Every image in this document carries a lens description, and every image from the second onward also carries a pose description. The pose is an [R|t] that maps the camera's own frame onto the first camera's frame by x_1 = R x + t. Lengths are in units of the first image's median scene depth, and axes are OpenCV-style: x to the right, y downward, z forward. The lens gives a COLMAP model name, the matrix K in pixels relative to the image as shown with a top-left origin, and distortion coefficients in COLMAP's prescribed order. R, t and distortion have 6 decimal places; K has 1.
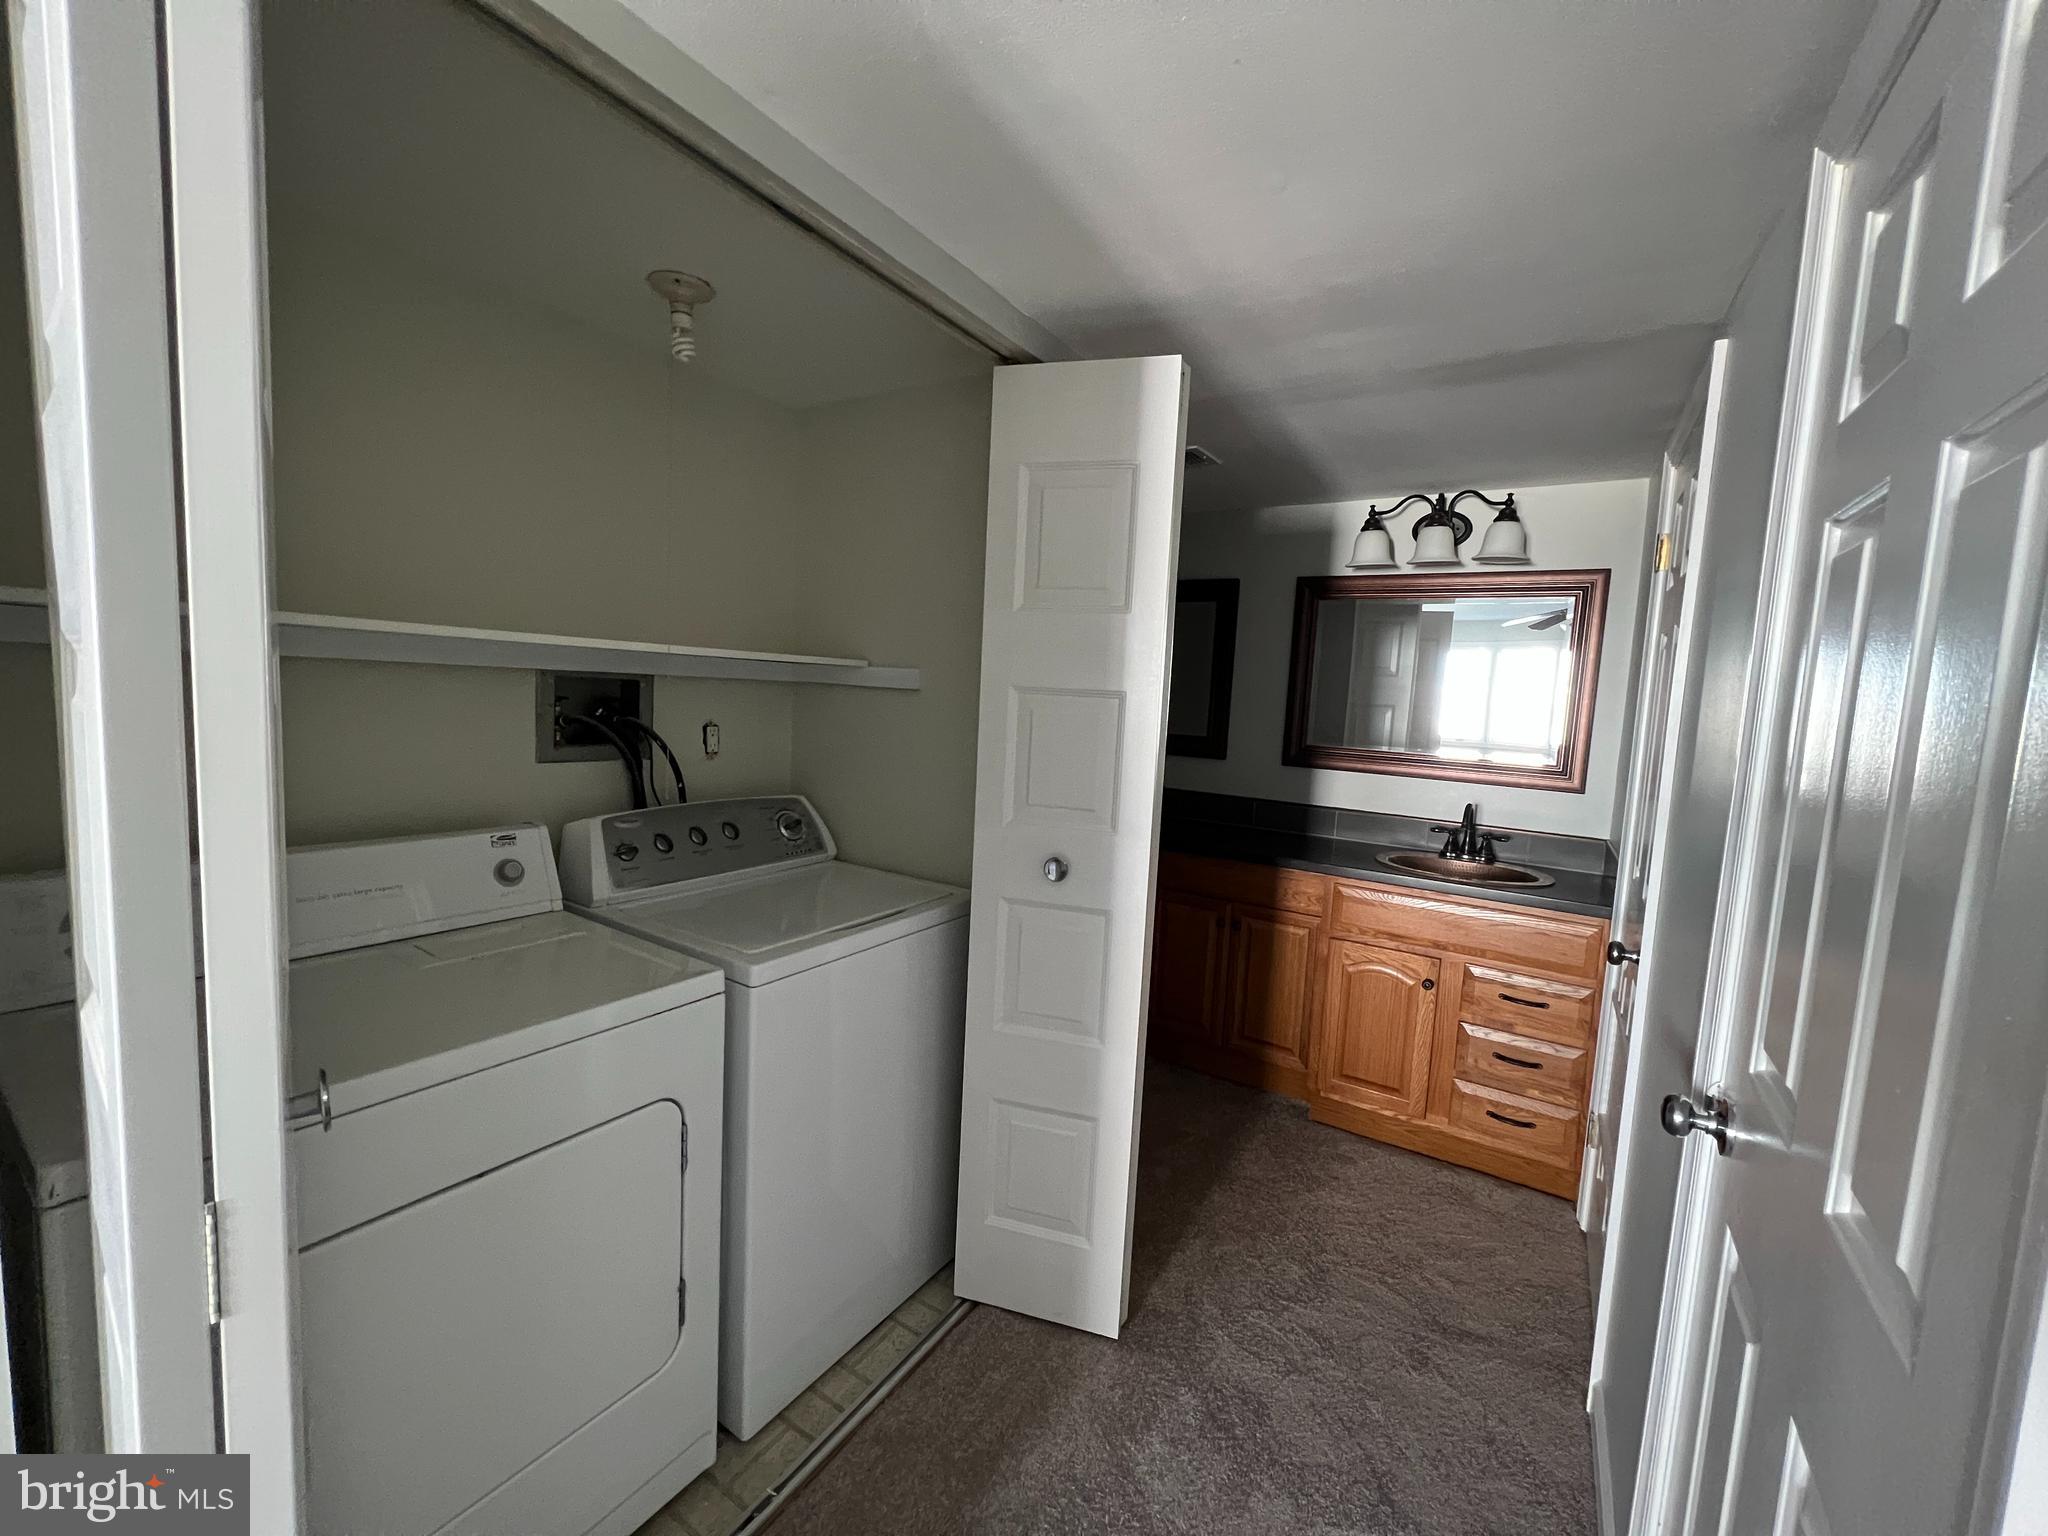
lens RADIAL K [[819.6, 0, 1023.8], [0, 819.6, 768.3], [0, 0, 1]] dist [-0.000415, -0.000187]
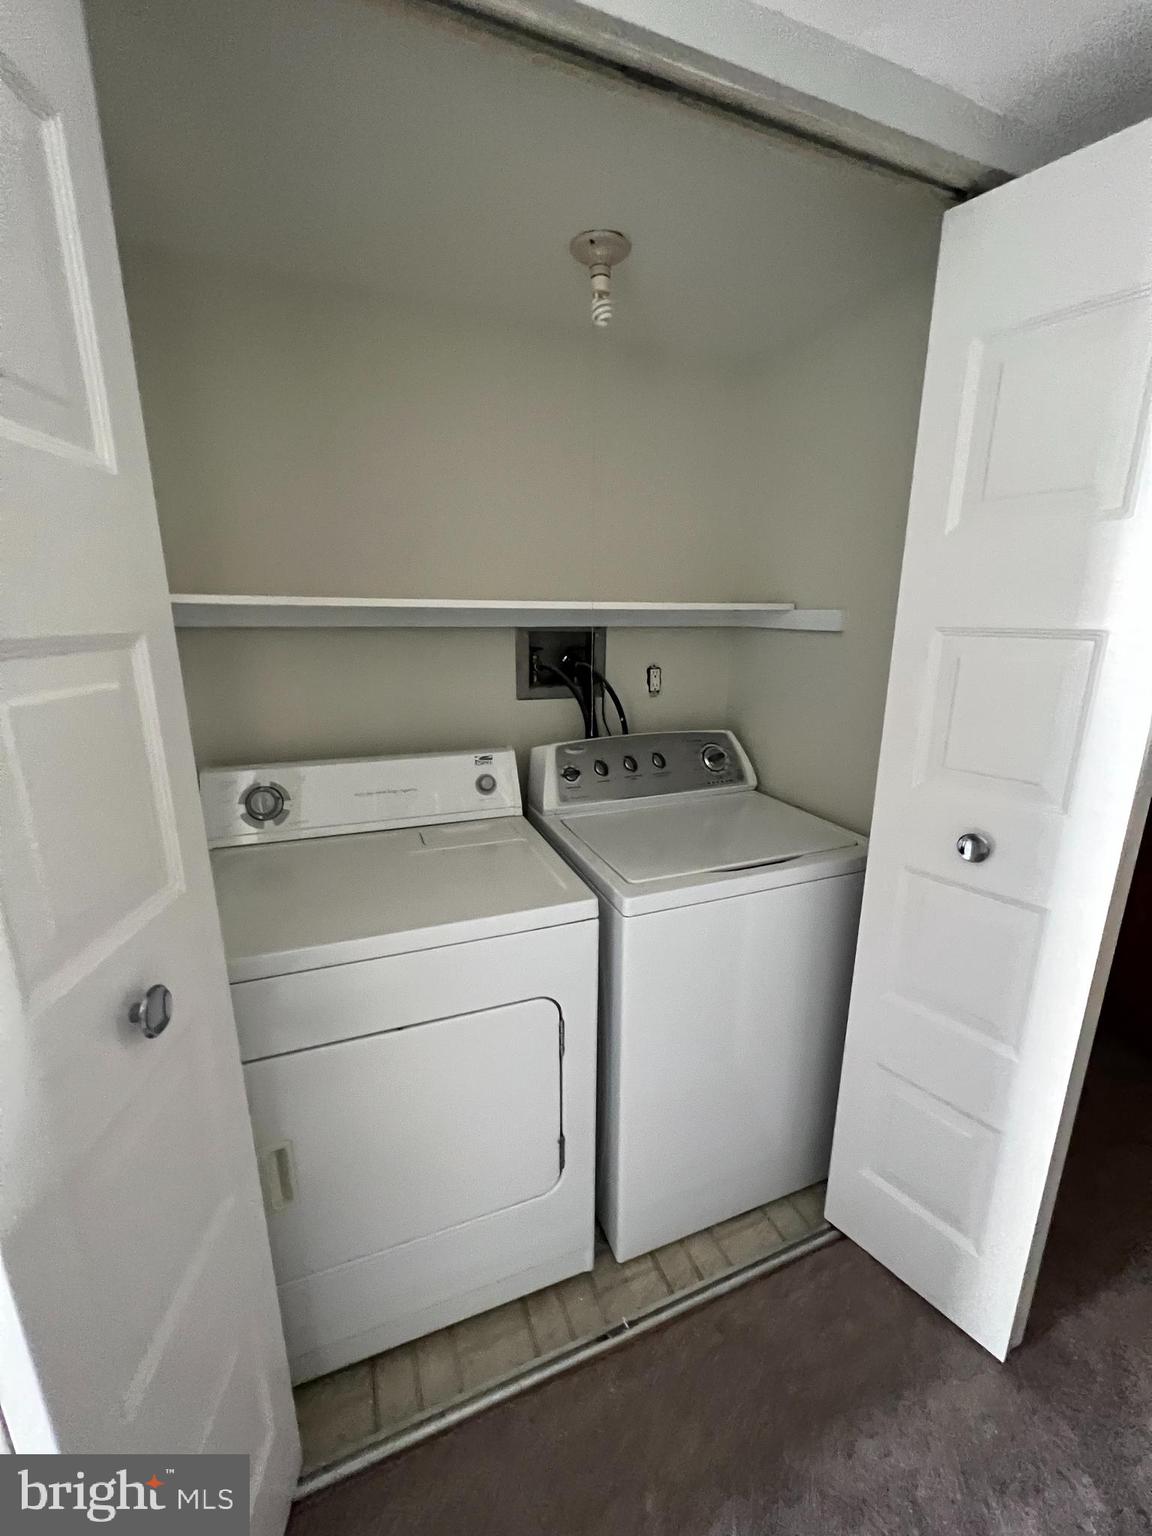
lens RADIAL K [[614.7, 0, 578.4], [0, 614.7, 767.5], [0, 0, 1]] dist [-0.000415, -0.000187]
pose [[0.815122, 0.093601, -0.571677, 0.061281], [-0.017962, 0.990469, 0.136559, -0.037193], [0.579011, -0.101044, 0.809034, 0.259415]]
